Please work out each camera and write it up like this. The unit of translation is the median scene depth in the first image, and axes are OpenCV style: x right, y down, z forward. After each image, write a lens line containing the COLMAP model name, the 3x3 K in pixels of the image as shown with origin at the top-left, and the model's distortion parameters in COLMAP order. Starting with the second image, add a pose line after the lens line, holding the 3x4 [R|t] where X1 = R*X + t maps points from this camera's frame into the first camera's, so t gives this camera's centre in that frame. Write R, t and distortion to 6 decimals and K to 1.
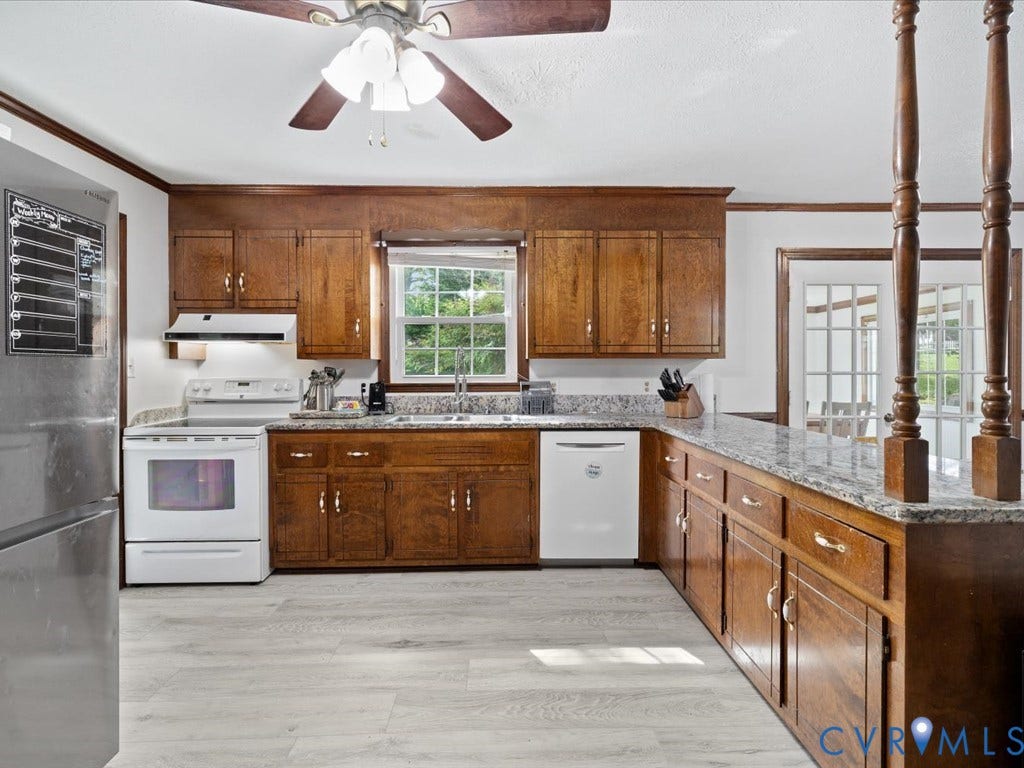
lens RADIAL K [[493.4, 0, 509.3], [0, 493.4, 372.8], [0, 0, 1]] dist [0.001992, 0.000079]
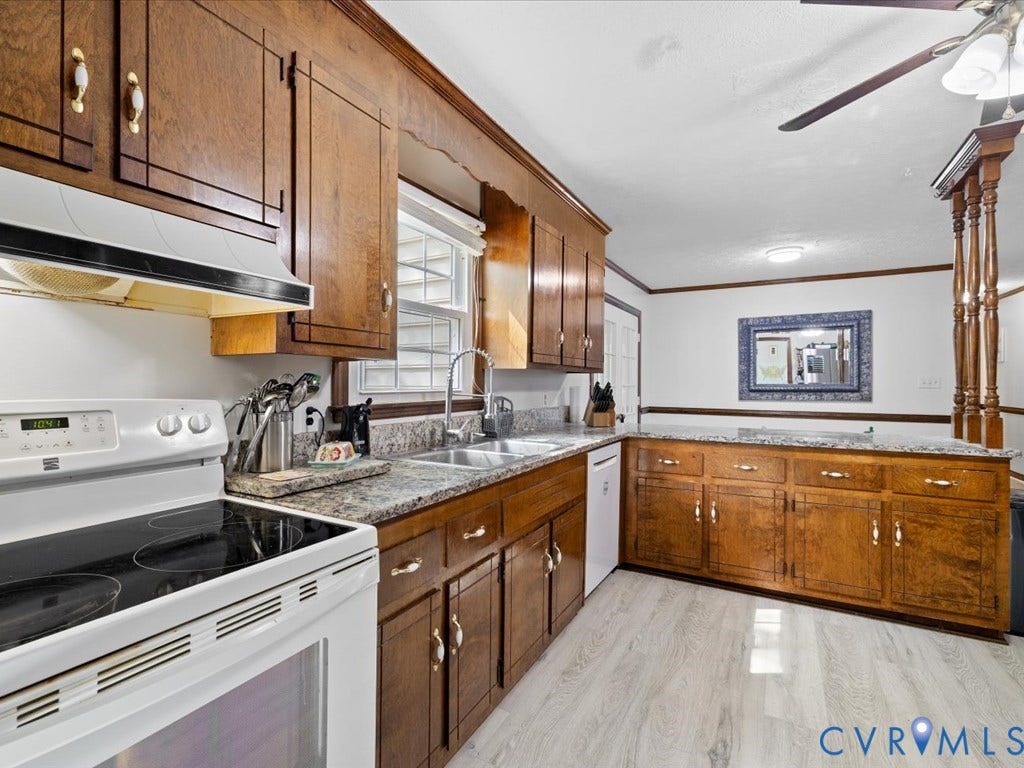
lens RADIAL K [[493.4, 0, 509.1], [0, 493.4, 385.8], [0, 0, 1]] dist [0.001992, 0.000079]
pose [[0.503032, -0.003292, 0.864262, -0.755876], [0.008235, 0.999966, -0.000984, 0.002662], [-0.864229, 0.007612, 0.503042, 0.682740]]
